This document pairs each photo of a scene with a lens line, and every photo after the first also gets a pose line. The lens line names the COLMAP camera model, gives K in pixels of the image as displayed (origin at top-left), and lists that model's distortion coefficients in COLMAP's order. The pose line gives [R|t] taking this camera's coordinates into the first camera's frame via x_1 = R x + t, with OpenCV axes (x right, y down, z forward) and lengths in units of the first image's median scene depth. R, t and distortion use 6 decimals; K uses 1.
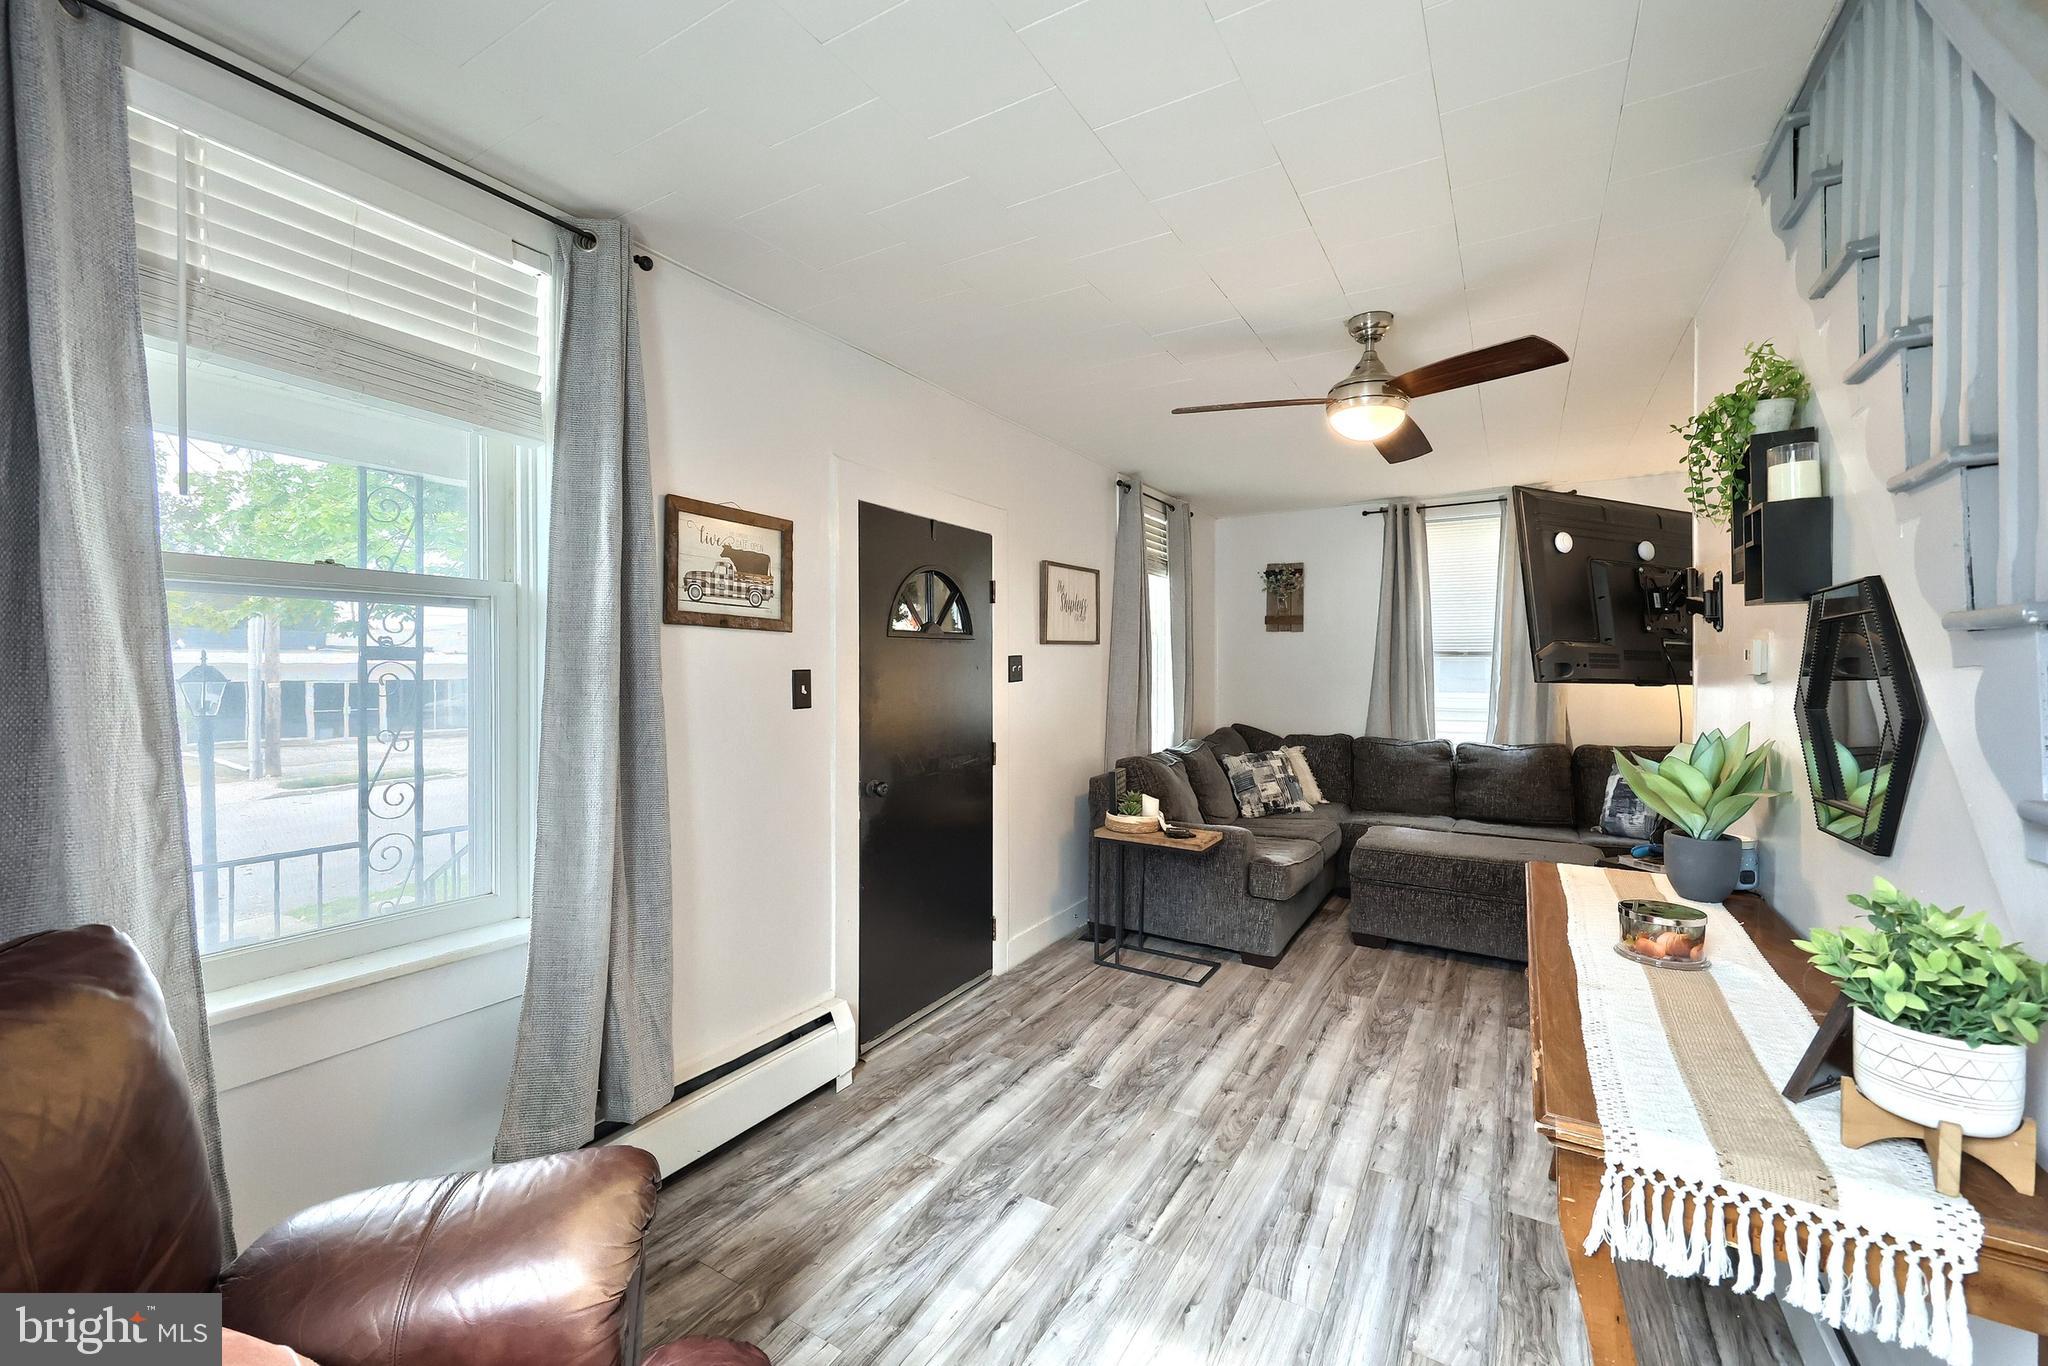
lens RADIAL K [[834.0, 0, 1021.1], [0, 834.0, 674.5], [0, 0, 1]] dist [-0.001380, -0.000039]
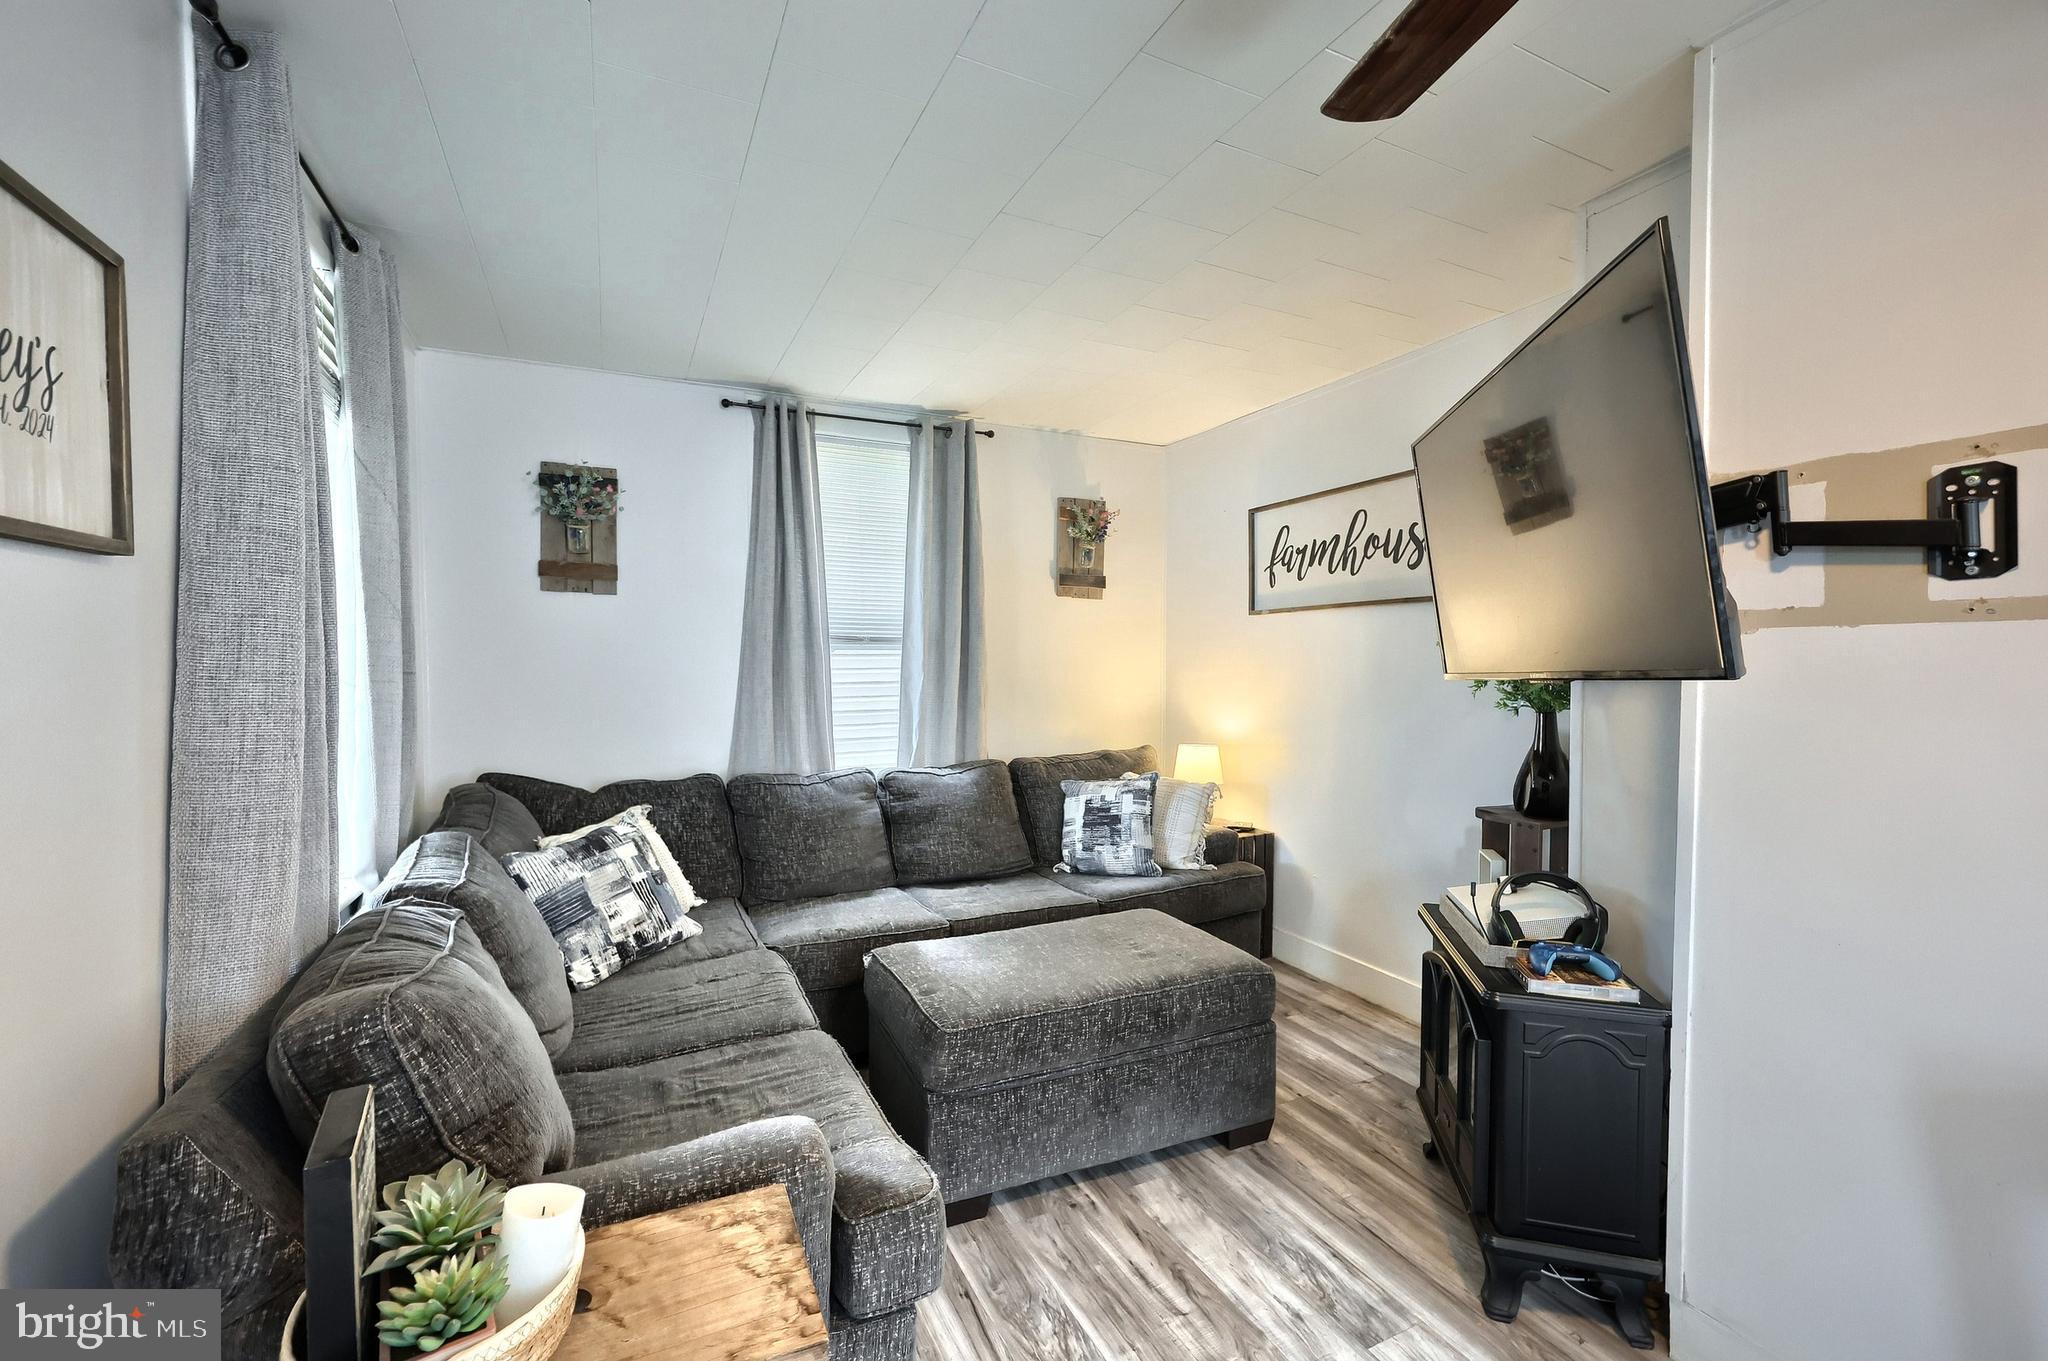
lens RADIAL K [[834.0, 0, 1017.9], [0, 834.0, 682.5], [0, 0, 1]] dist [-0.001380, -0.000039]
pose [[0.553913, -0.017612, 0.832388, 0.026932], [0.009080, 0.999845, 0.015113, 0.001402], [-0.832525, -0.000814, 0.553987, 0.542918]]
